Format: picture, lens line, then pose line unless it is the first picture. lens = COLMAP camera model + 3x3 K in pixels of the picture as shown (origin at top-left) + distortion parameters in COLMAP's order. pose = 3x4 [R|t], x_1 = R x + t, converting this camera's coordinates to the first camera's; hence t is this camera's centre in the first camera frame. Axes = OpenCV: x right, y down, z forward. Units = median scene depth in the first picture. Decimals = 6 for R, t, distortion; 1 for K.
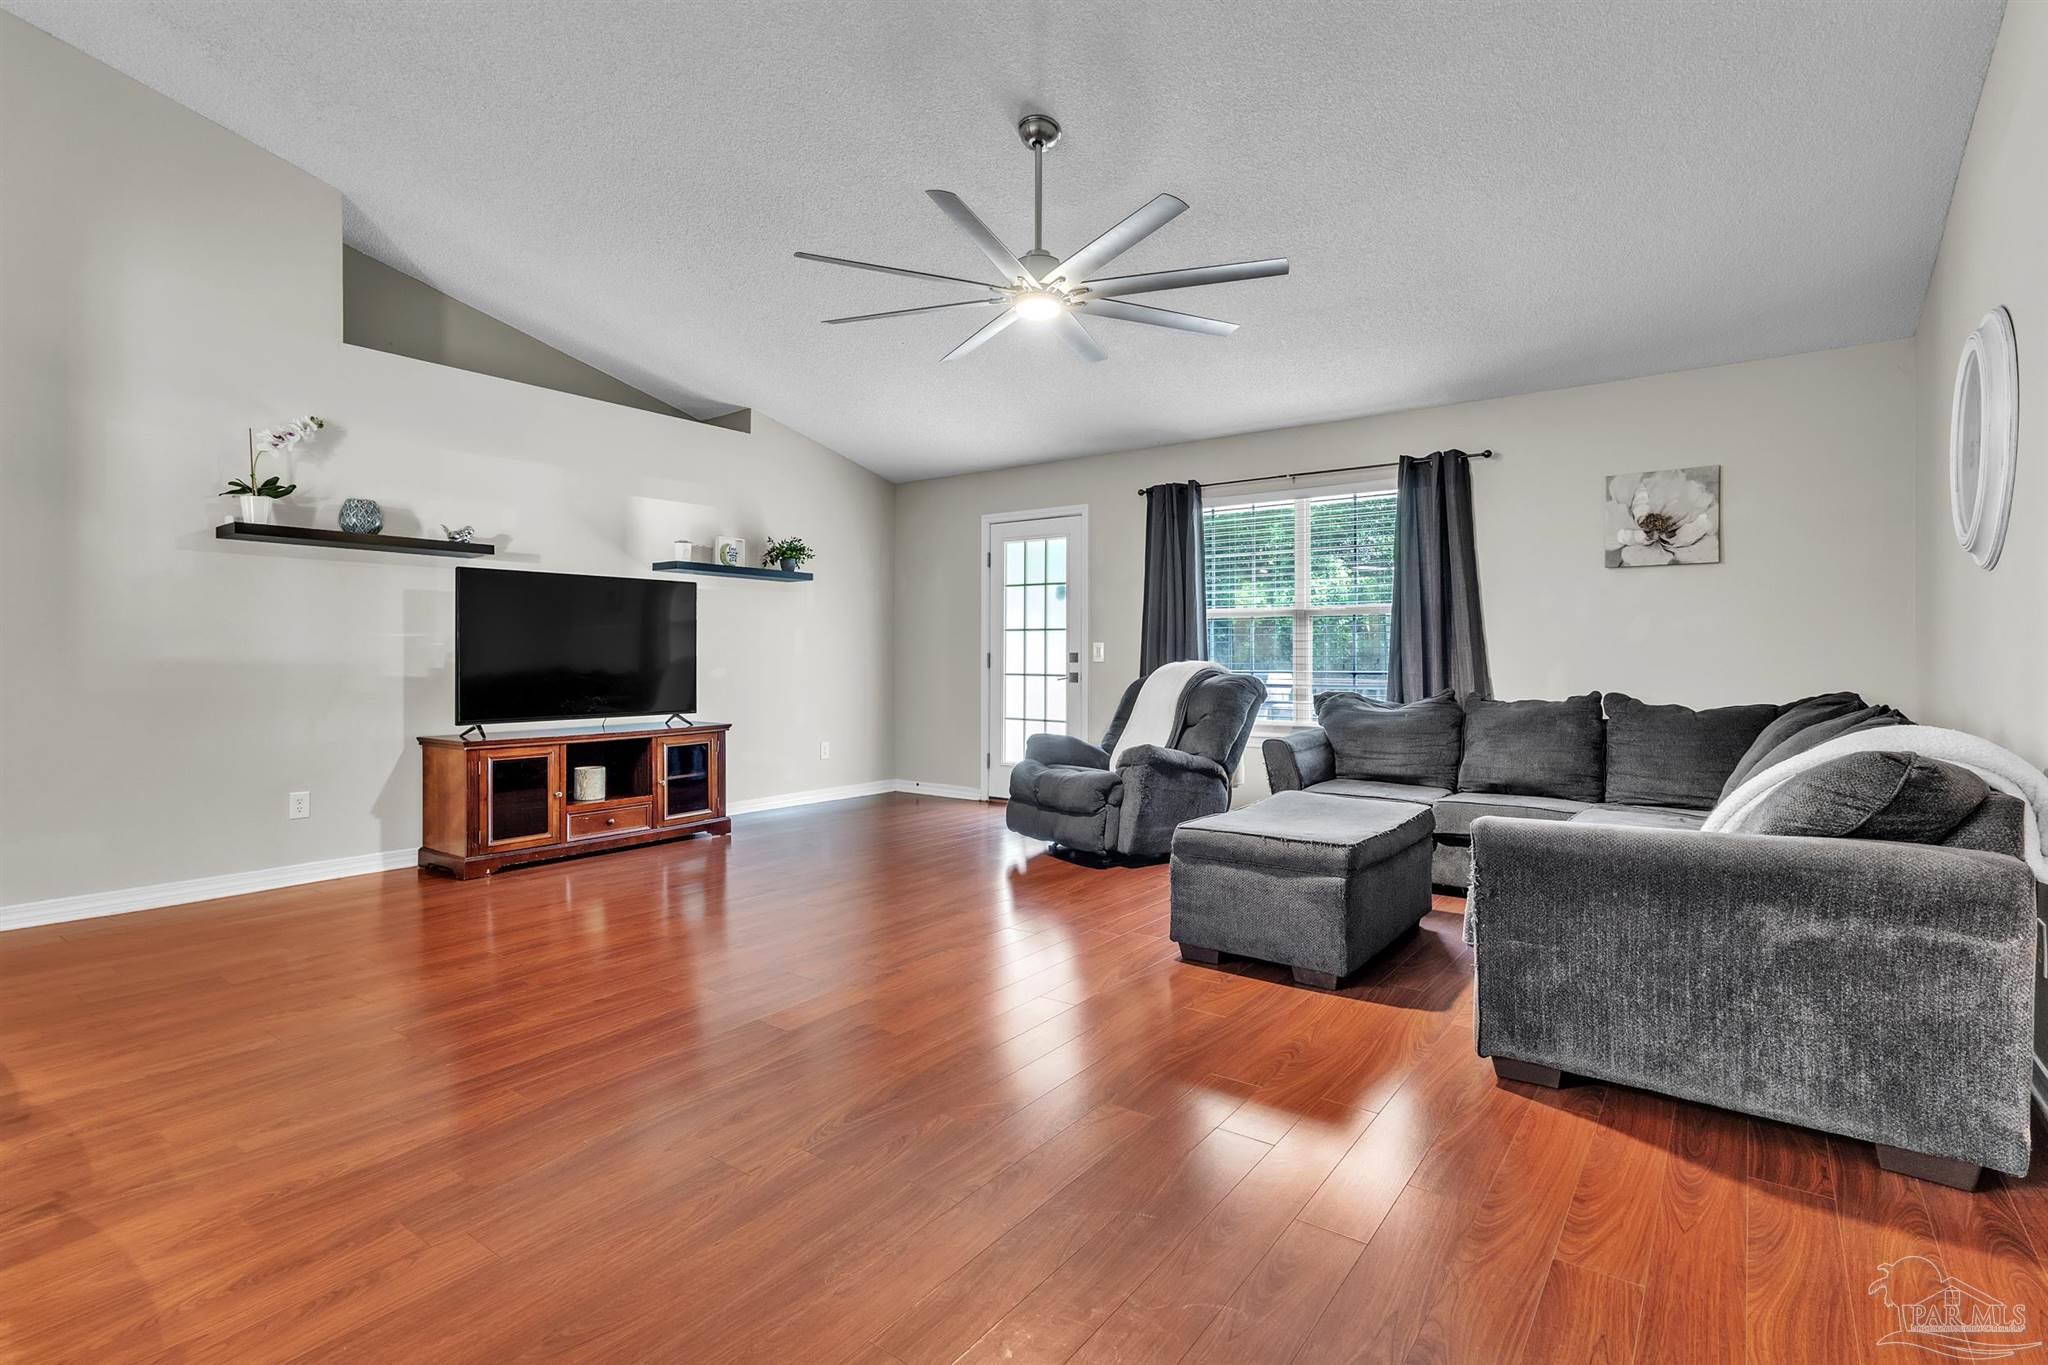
lens RADIAL K [[959.7, 0, 1024.0], [0, 959.7, 682.5], [0, 0, 1]] dist [-0.002211, -0.000291]
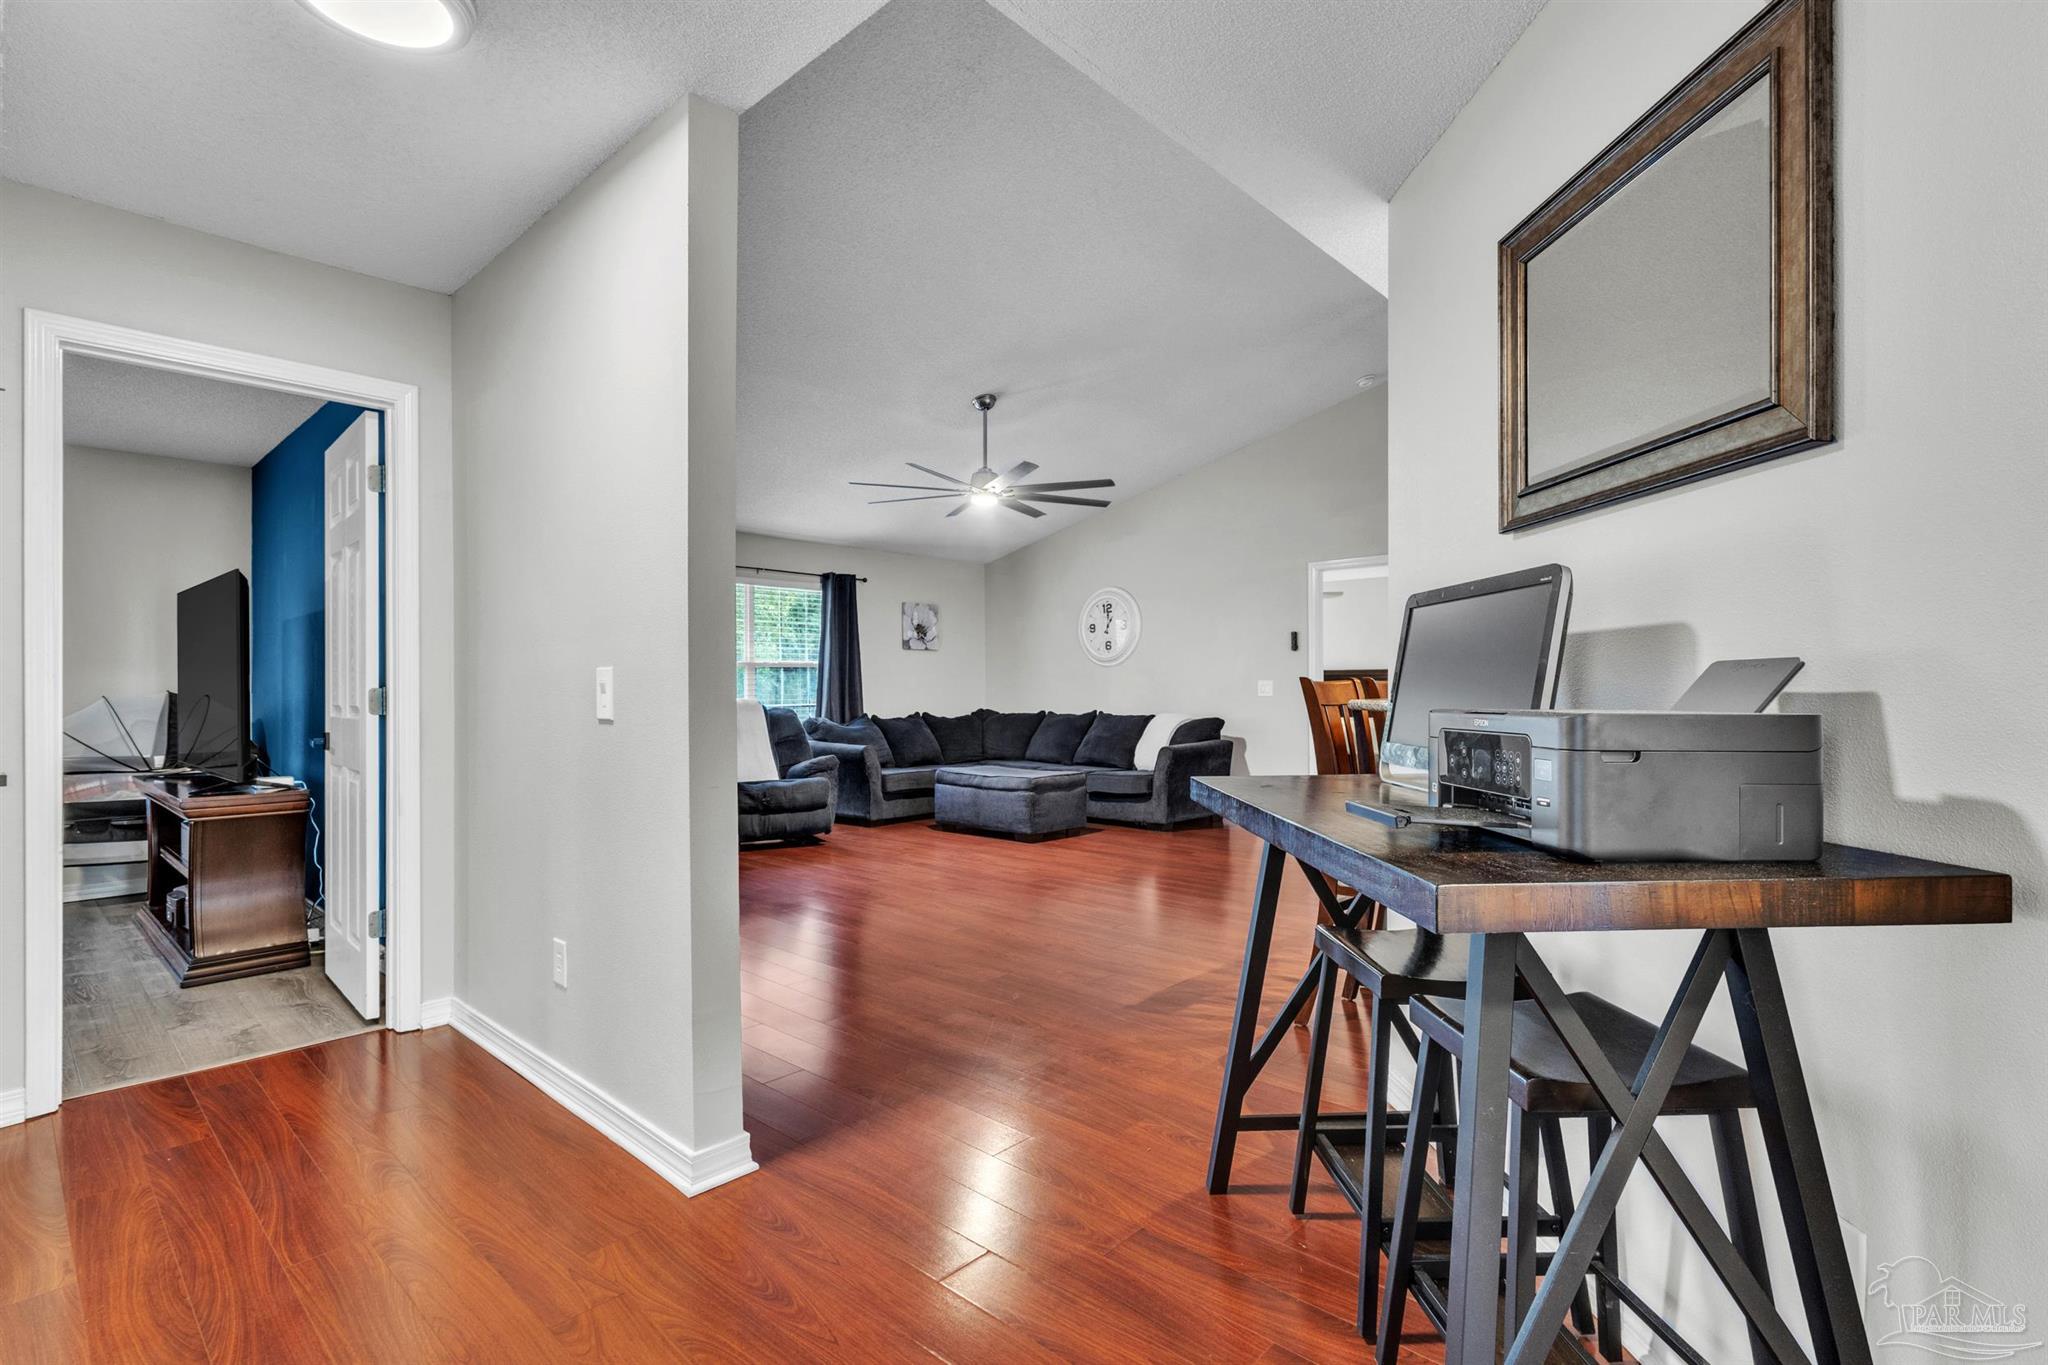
lens RADIAL K [[959.7, 0, 1024.0], [0, 959.7, 682.5], [0, 0, 1]] dist [-0.002211, -0.000291]
pose [[0.091185, 0.010489, 0.995779, -1.345221], [0.030729, 0.999439, -0.013342, -0.018004], [-0.995360, 0.031816, 0.090812, 0.597060]]
